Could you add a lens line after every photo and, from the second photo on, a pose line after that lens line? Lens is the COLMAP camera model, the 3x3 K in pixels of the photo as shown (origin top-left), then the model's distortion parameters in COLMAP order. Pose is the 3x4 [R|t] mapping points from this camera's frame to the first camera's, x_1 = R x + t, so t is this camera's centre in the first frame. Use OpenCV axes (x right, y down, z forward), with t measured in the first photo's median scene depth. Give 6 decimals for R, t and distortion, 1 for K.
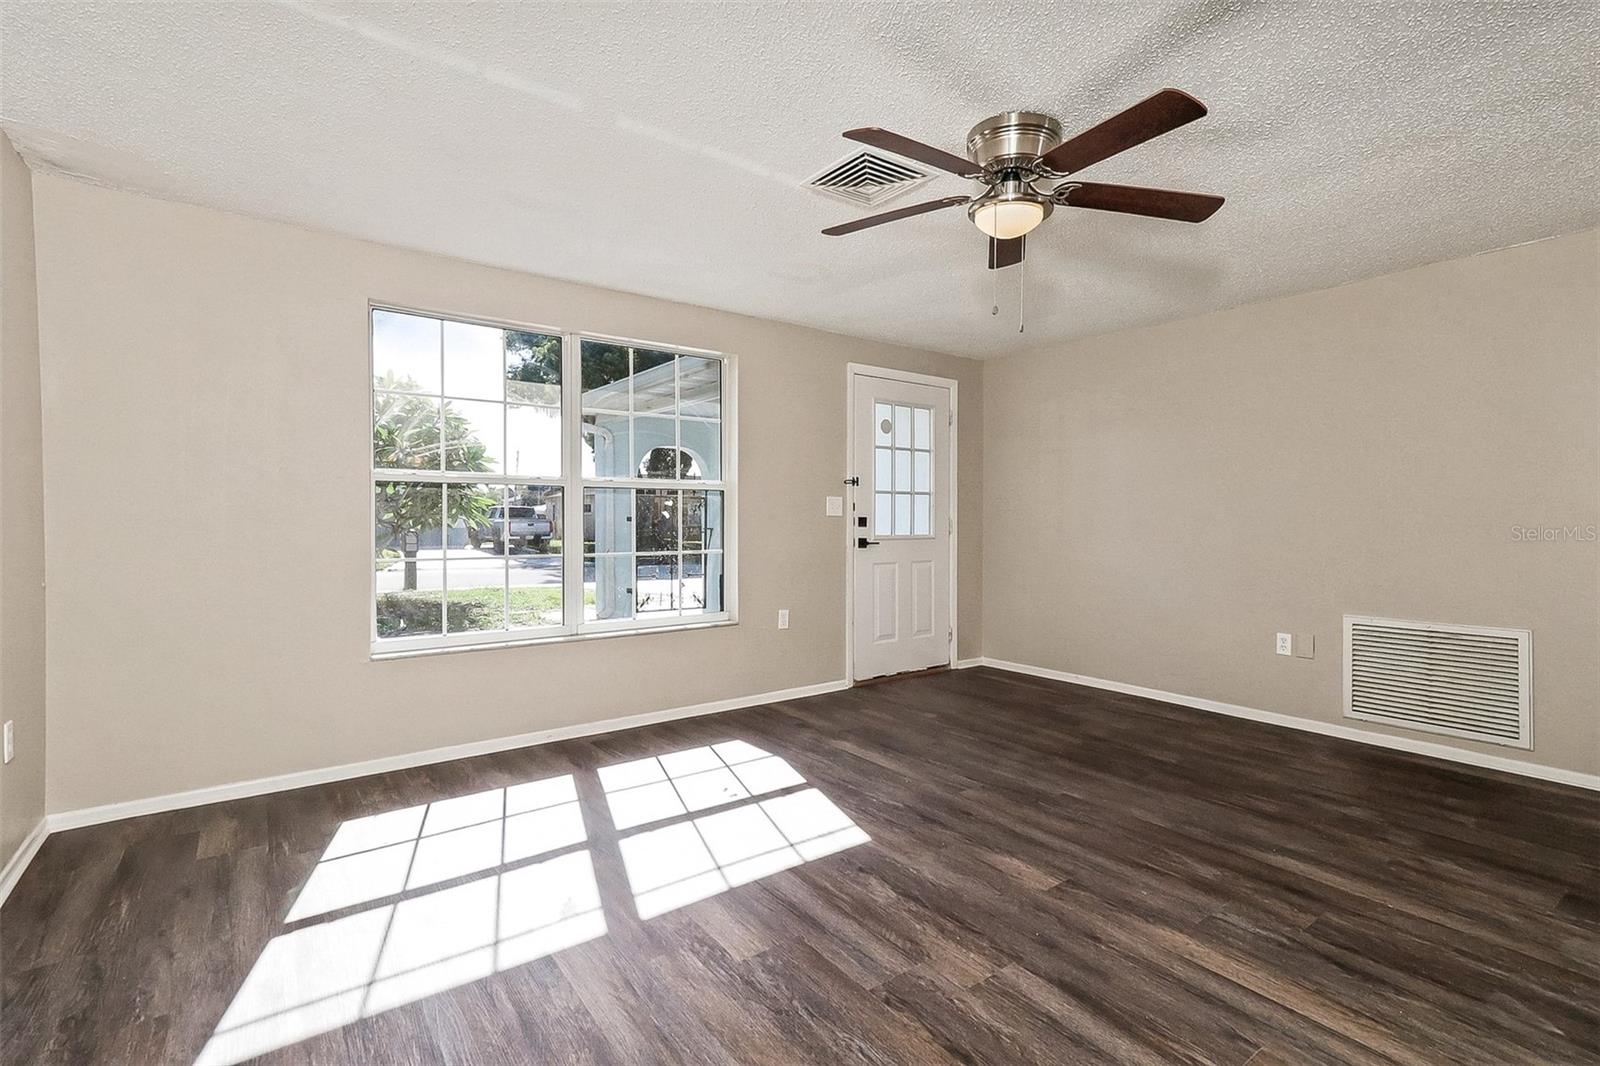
lens RADIAL K [[733.8, 0, 812.5], [0, 733.8, 530.3], [0, 0, 1]] dist [0.024008, 0.000093]
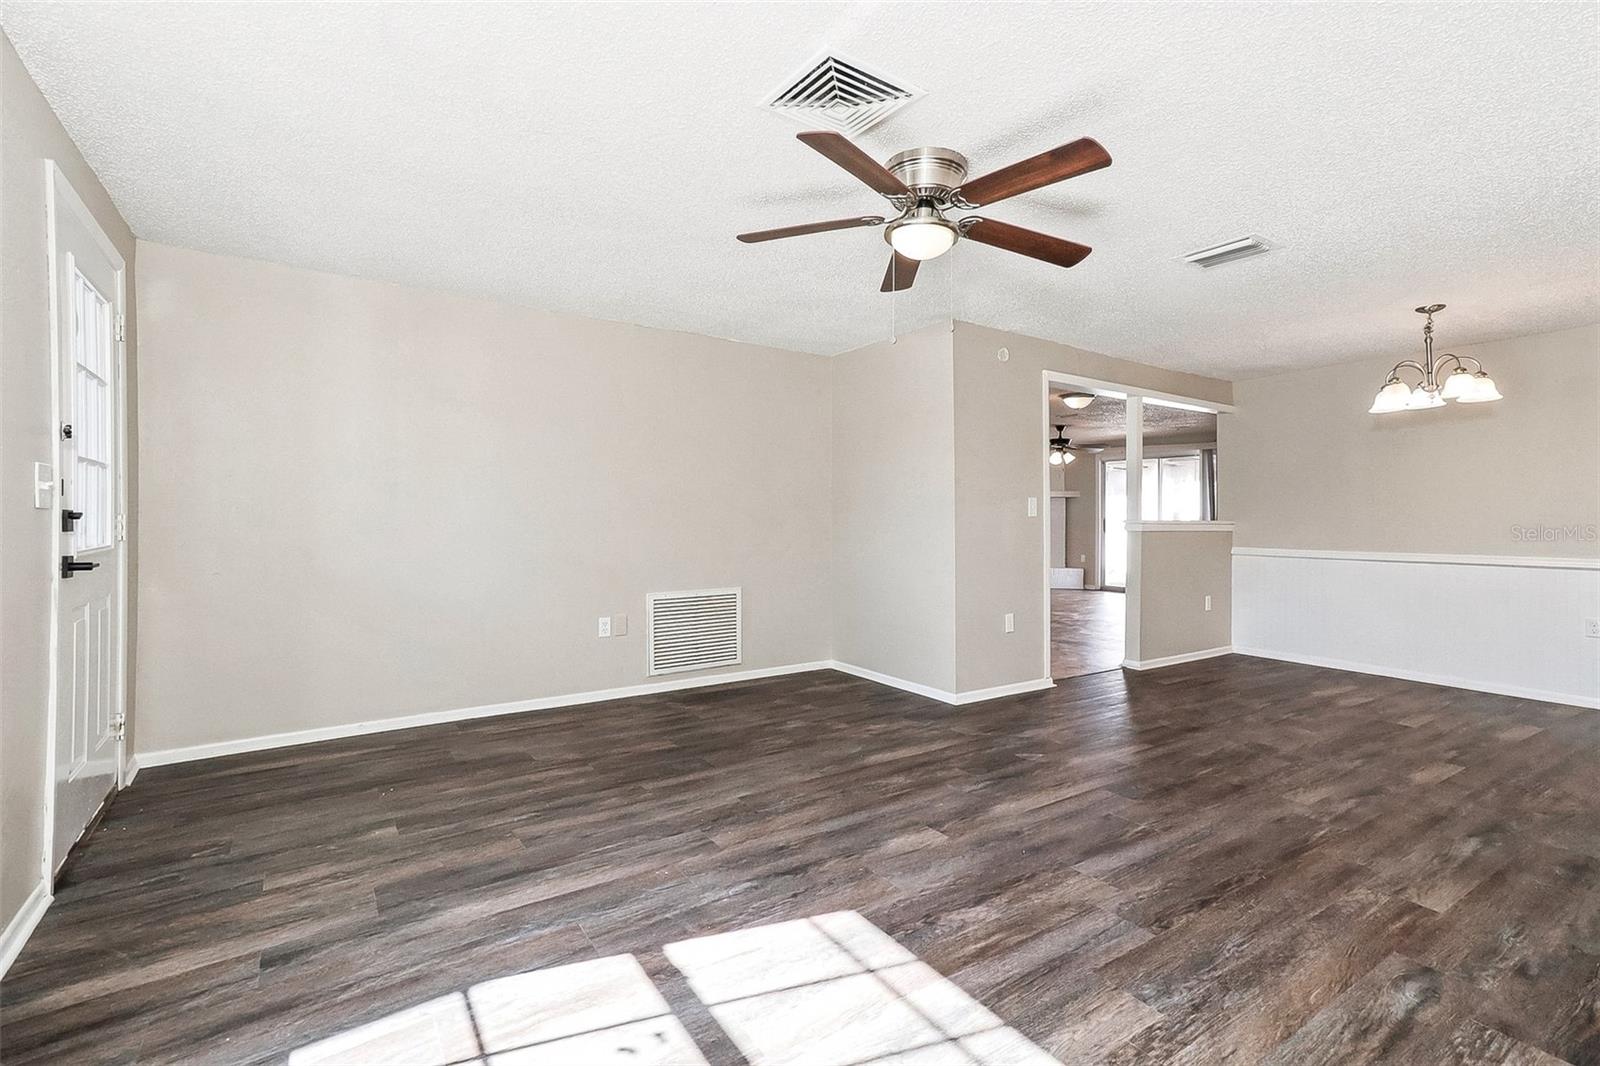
lens RADIAL K [[736.9, 0, 814.1], [0, 736.9, 519.6], [0, 0, 1]] dist [0.002260, 0.025448]
pose [[0.046943, -0.006208, 0.998878, -0.731453], [0.010919, 0.999924, 0.005701, -0.018787], [-0.998838, 0.010640, 0.047007, 0.989350]]
